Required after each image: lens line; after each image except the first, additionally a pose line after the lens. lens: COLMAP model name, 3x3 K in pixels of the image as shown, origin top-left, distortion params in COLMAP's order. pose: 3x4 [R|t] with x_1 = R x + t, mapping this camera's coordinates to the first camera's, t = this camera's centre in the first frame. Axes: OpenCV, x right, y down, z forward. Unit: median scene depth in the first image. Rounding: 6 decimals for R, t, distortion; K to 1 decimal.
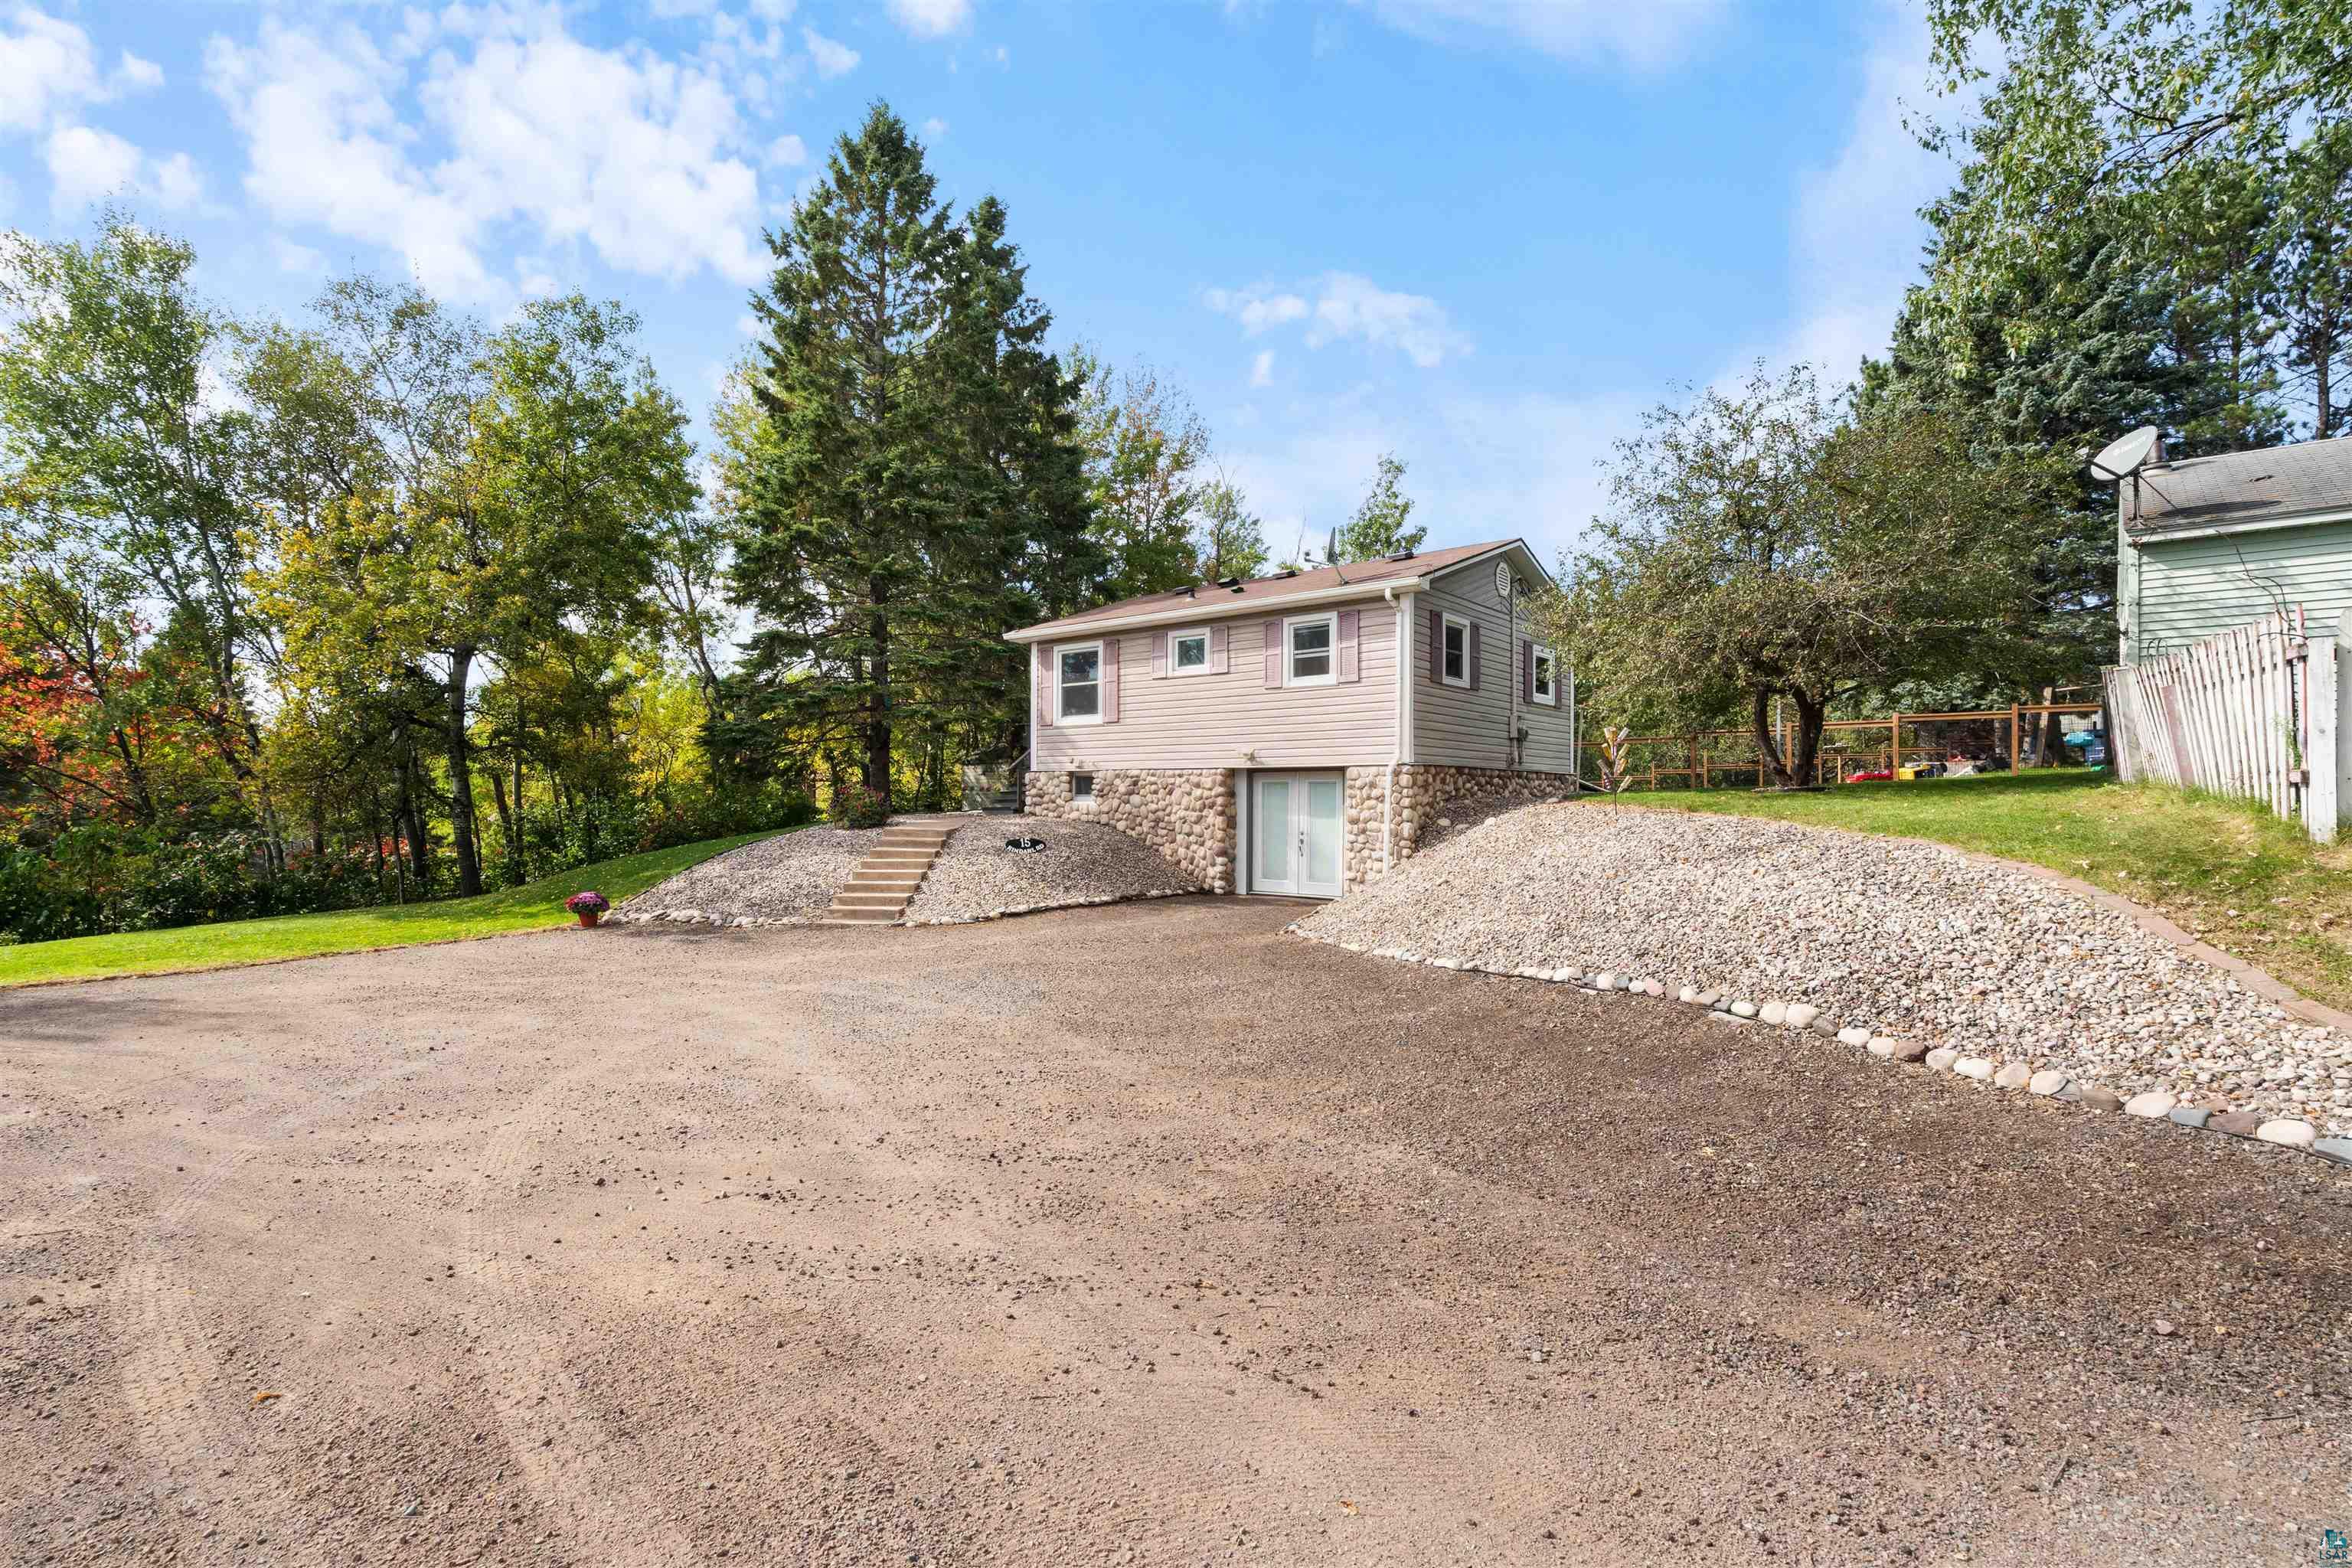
lens RADIAL K [[1079.7, 0, 1173.0], [0, 1079.7, 804.3], [0, 0, 1]] dist [-0.001571, -0.000017]
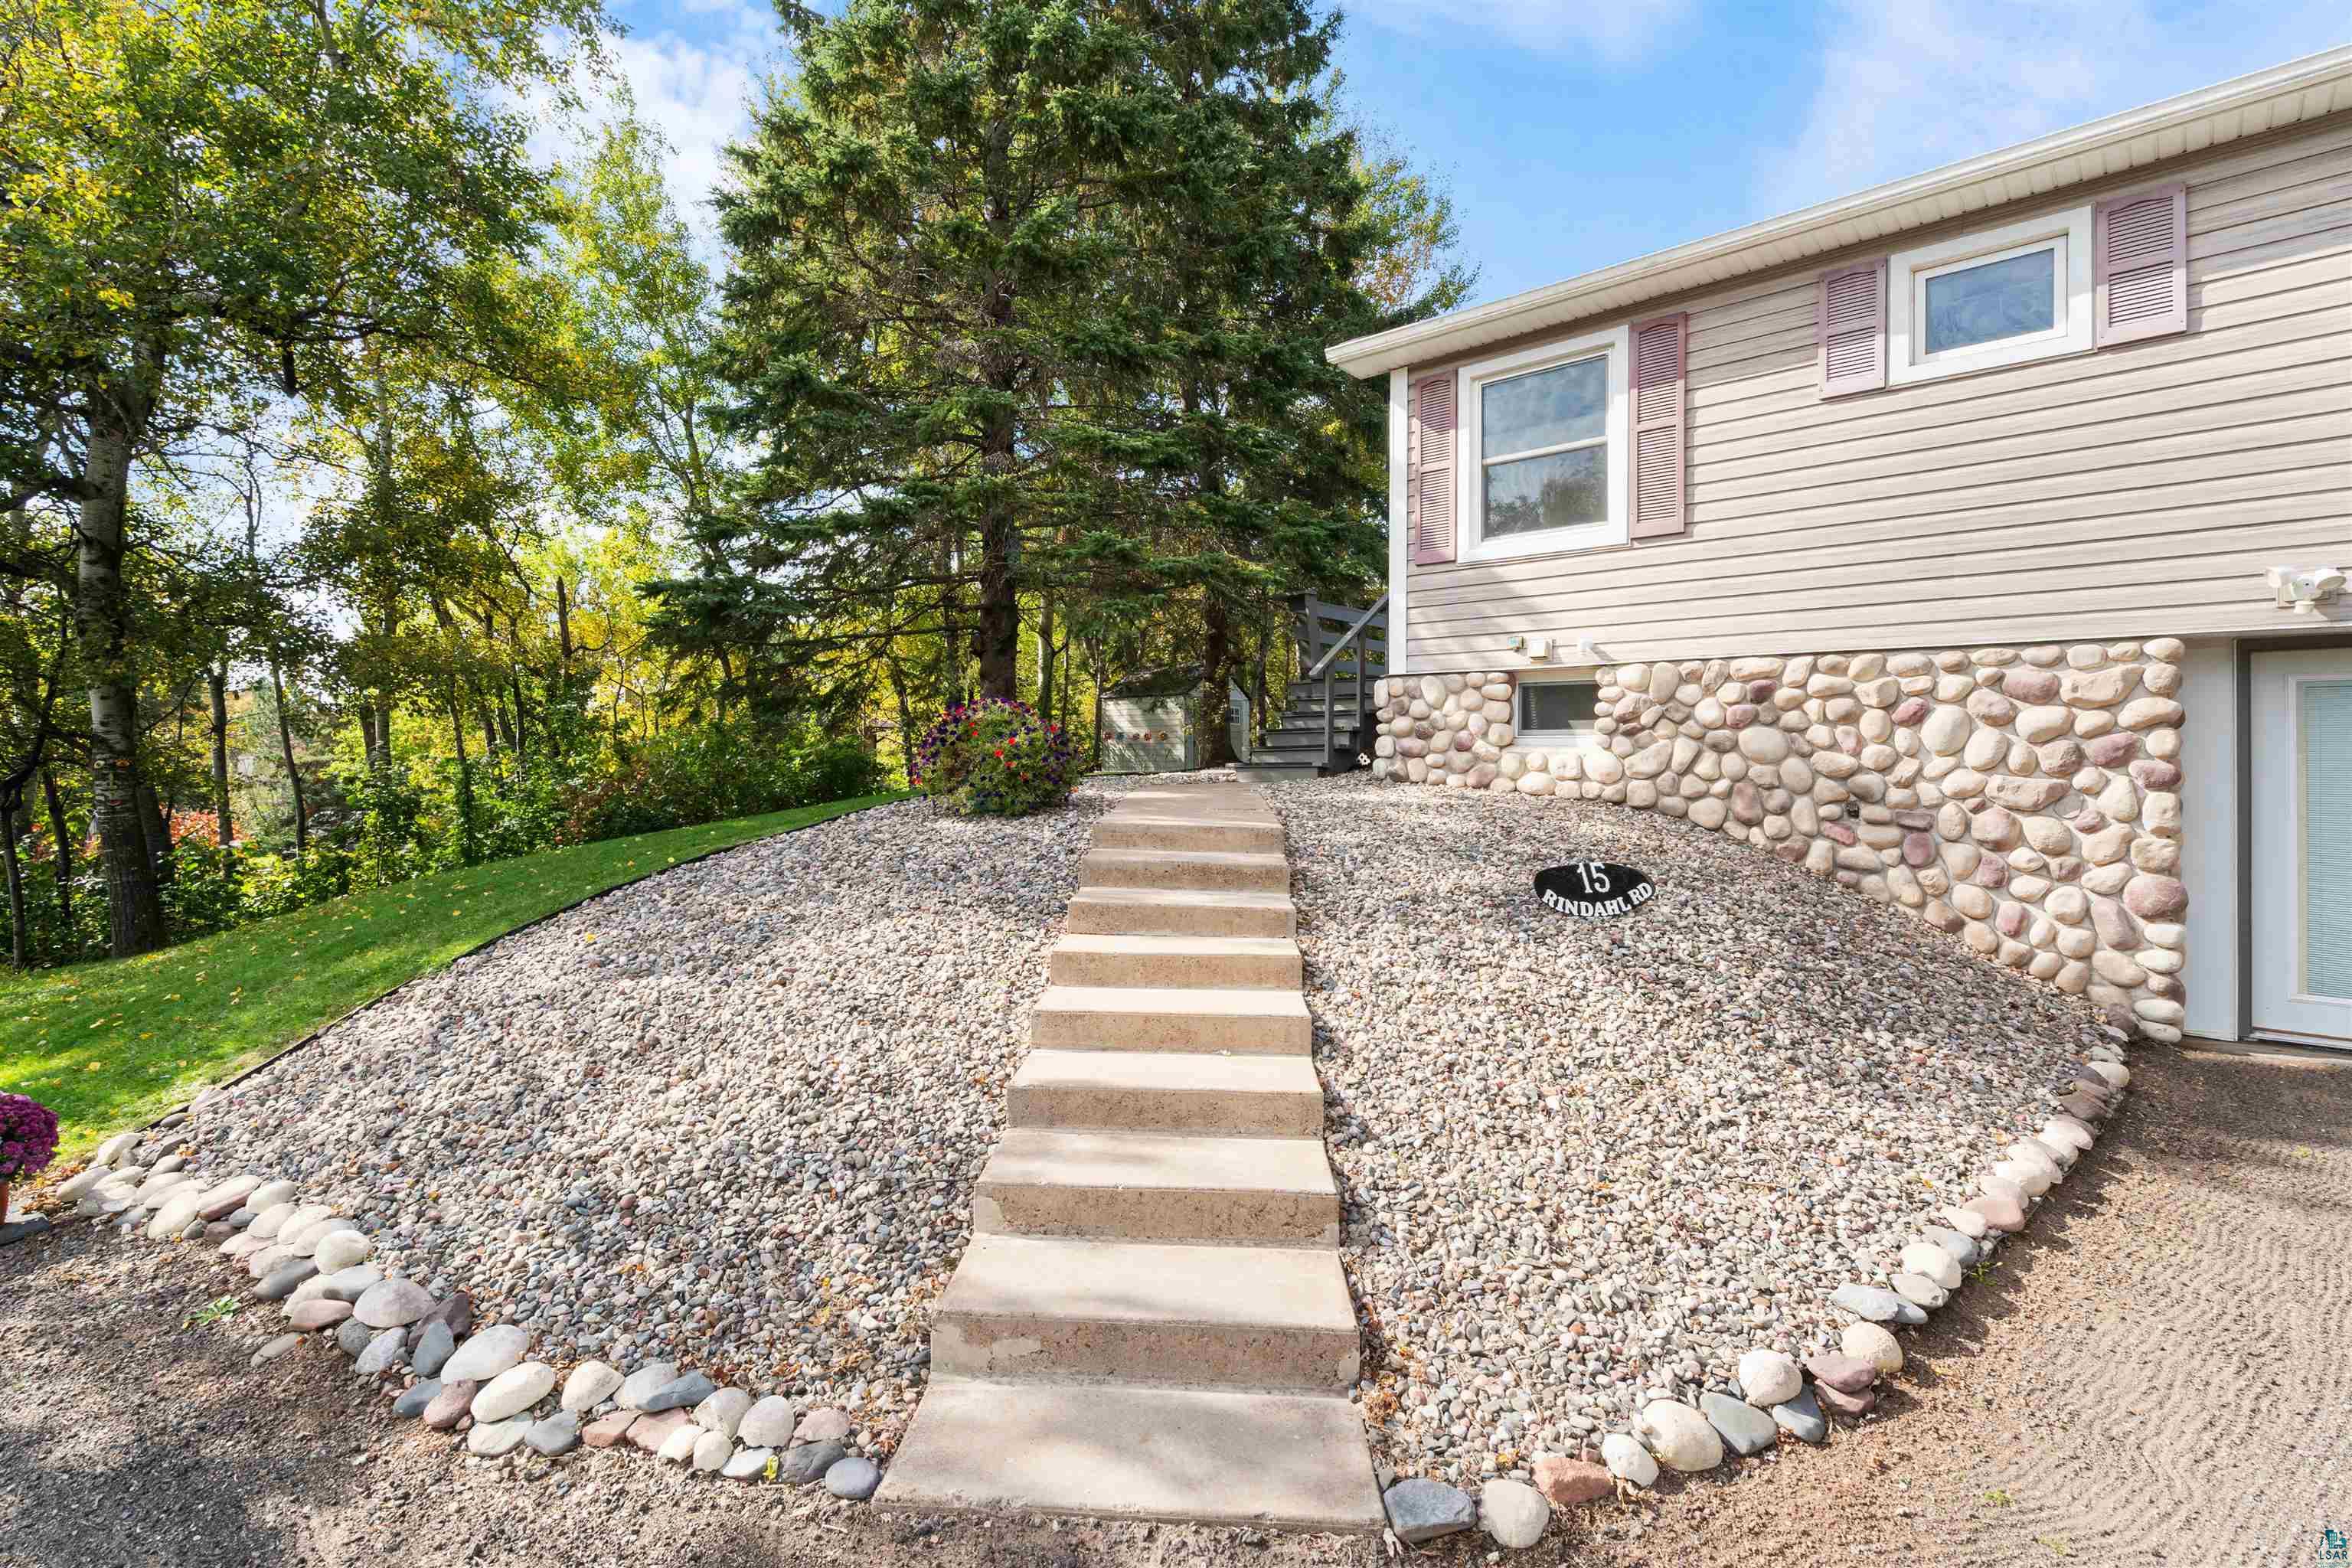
lens RADIAL K [[1079.7, 0, 1178.8], [0, 1079.7, 768.4], [0, 0, 1]] dist [-0.001571, -0.000017]
pose [[0.998907, 0.005388, -0.046441, -0.209661], [-0.005308, 0.999984, 0.001844, 0.005053], [0.046450, -0.001596, 0.998919, 0.625561]]
